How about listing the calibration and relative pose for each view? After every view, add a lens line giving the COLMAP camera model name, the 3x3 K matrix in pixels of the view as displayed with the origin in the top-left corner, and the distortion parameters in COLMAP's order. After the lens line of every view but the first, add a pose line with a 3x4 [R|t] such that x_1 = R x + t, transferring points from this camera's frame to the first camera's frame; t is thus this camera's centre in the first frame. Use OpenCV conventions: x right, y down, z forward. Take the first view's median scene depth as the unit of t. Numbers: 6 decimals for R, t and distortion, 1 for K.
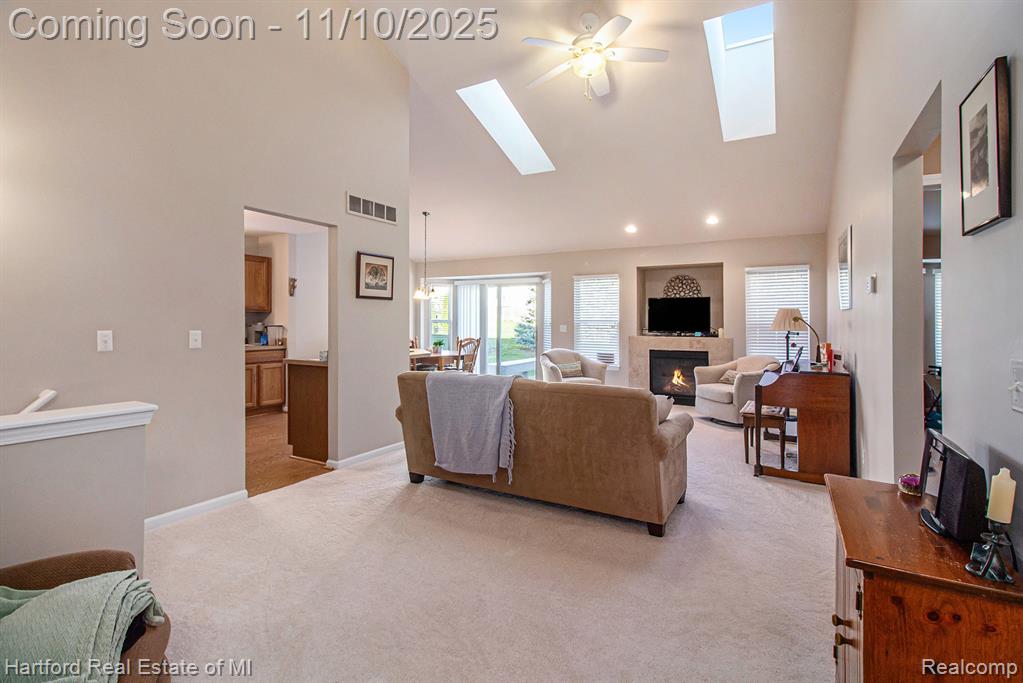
lens RADIAL K [[476.3, 0, 515.1], [0, 476.3, 325.3], [0, 0, 1]] dist [-0.017544, -0.000436]
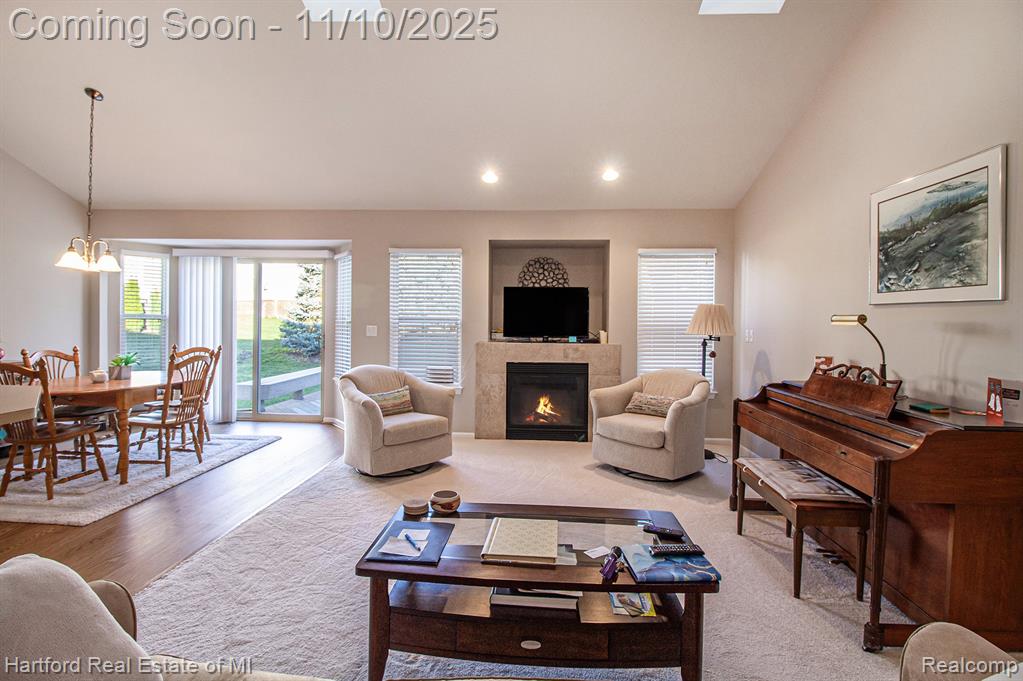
lens RADIAL K [[476.3, 0, 515.1], [0, 476.3, 324.3], [0, 0, 1]] dist [-0.017544, -0.000436]
pose [[0.894619, 0.004180, 0.446811, -0.011547], [-0.004917, 0.999988, 0.000489, -0.003225], [-0.446804, -0.002634, 0.894628, 0.376155]]
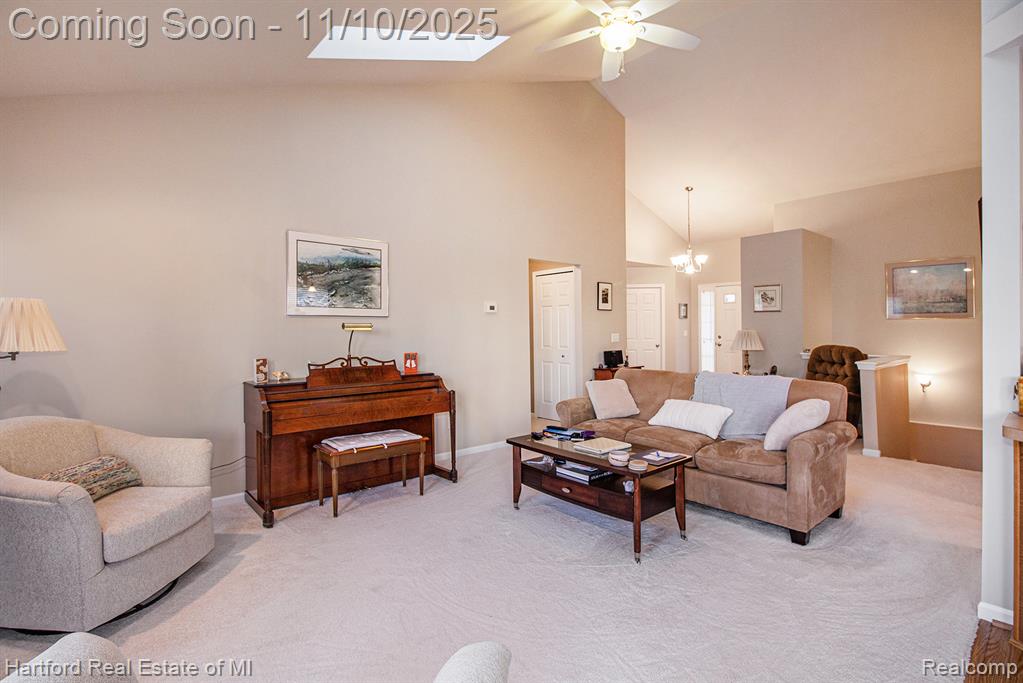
lens RADIAL K [[476.3, 0, 515.1], [0, 476.3, 325.3], [0, 0, 1]] dist [-0.017544, -0.000436]
pose [[-0.941679, 0.003615, 0.336493, 0.024151], [0.004808, 0.999985, 0.002711, -0.009719], [-0.336478, 0.004171, -0.941682, 1.024098]]
